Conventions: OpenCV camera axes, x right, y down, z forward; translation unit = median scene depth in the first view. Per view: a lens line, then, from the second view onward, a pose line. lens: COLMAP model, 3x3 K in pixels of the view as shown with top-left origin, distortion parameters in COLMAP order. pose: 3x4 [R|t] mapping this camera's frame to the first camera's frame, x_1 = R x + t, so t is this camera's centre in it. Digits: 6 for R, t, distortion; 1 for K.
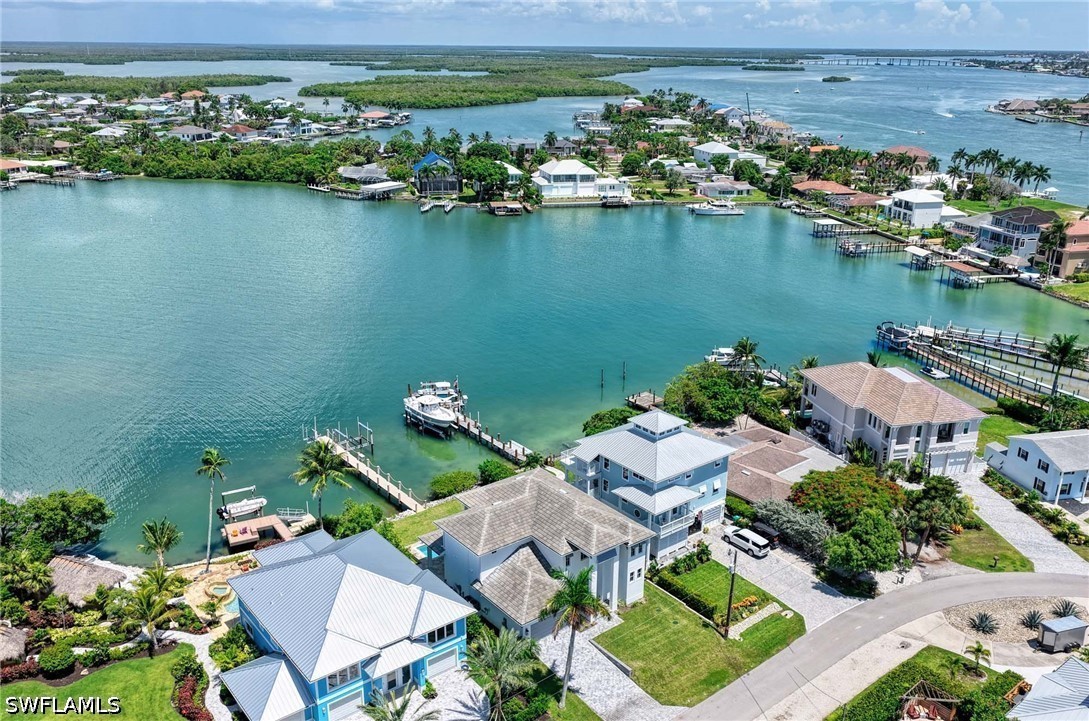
lens RADIAL K [[908.5, 0, 543.4], [0, 908.5, 363.5], [0, 0, 1]] dist [-0.015199, 0.038215]
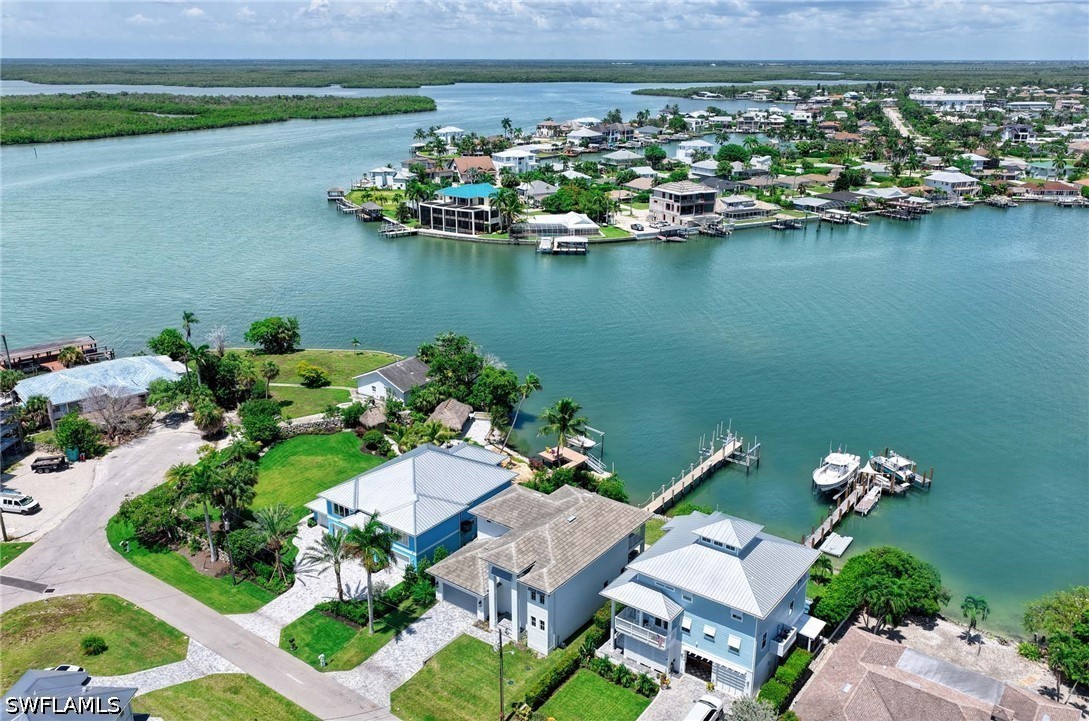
lens RADIAL K [[908.5, 0, 546.5], [0, 908.5, 365.8], [0, 0, 1]] dist [-0.015199, 0.038215]
pose [[0.255049, 0.308216, -0.916490, 0.597113], [-0.320530, 0.921193, 0.220598, -0.150429], [0.912256, 0.237499, 0.333742, 0.428235]]
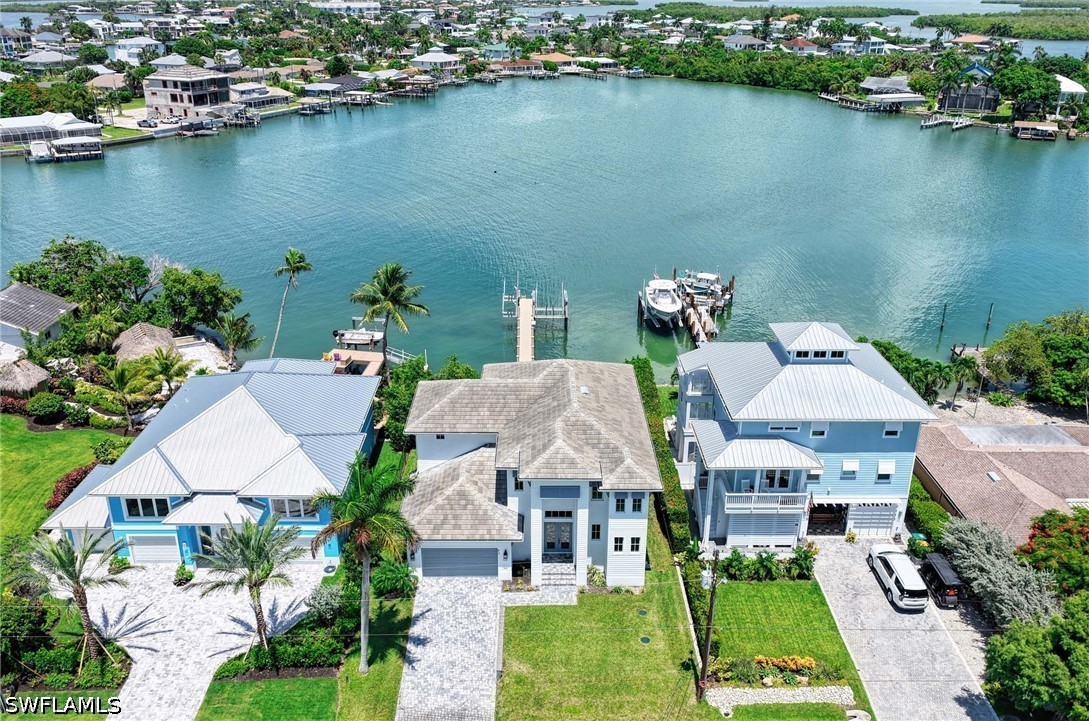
lens RADIAL K [[908.5, 0, 541.9], [0, 908.5, 354.1], [0, 0, 1]] dist [-0.015199, 0.038215]
pose [[0.788779, 0.229366, -0.570280, 0.256075], [-0.204383, 0.972850, 0.108587, 0.035334], [0.579703, 0.030904, 0.814241, 0.312234]]
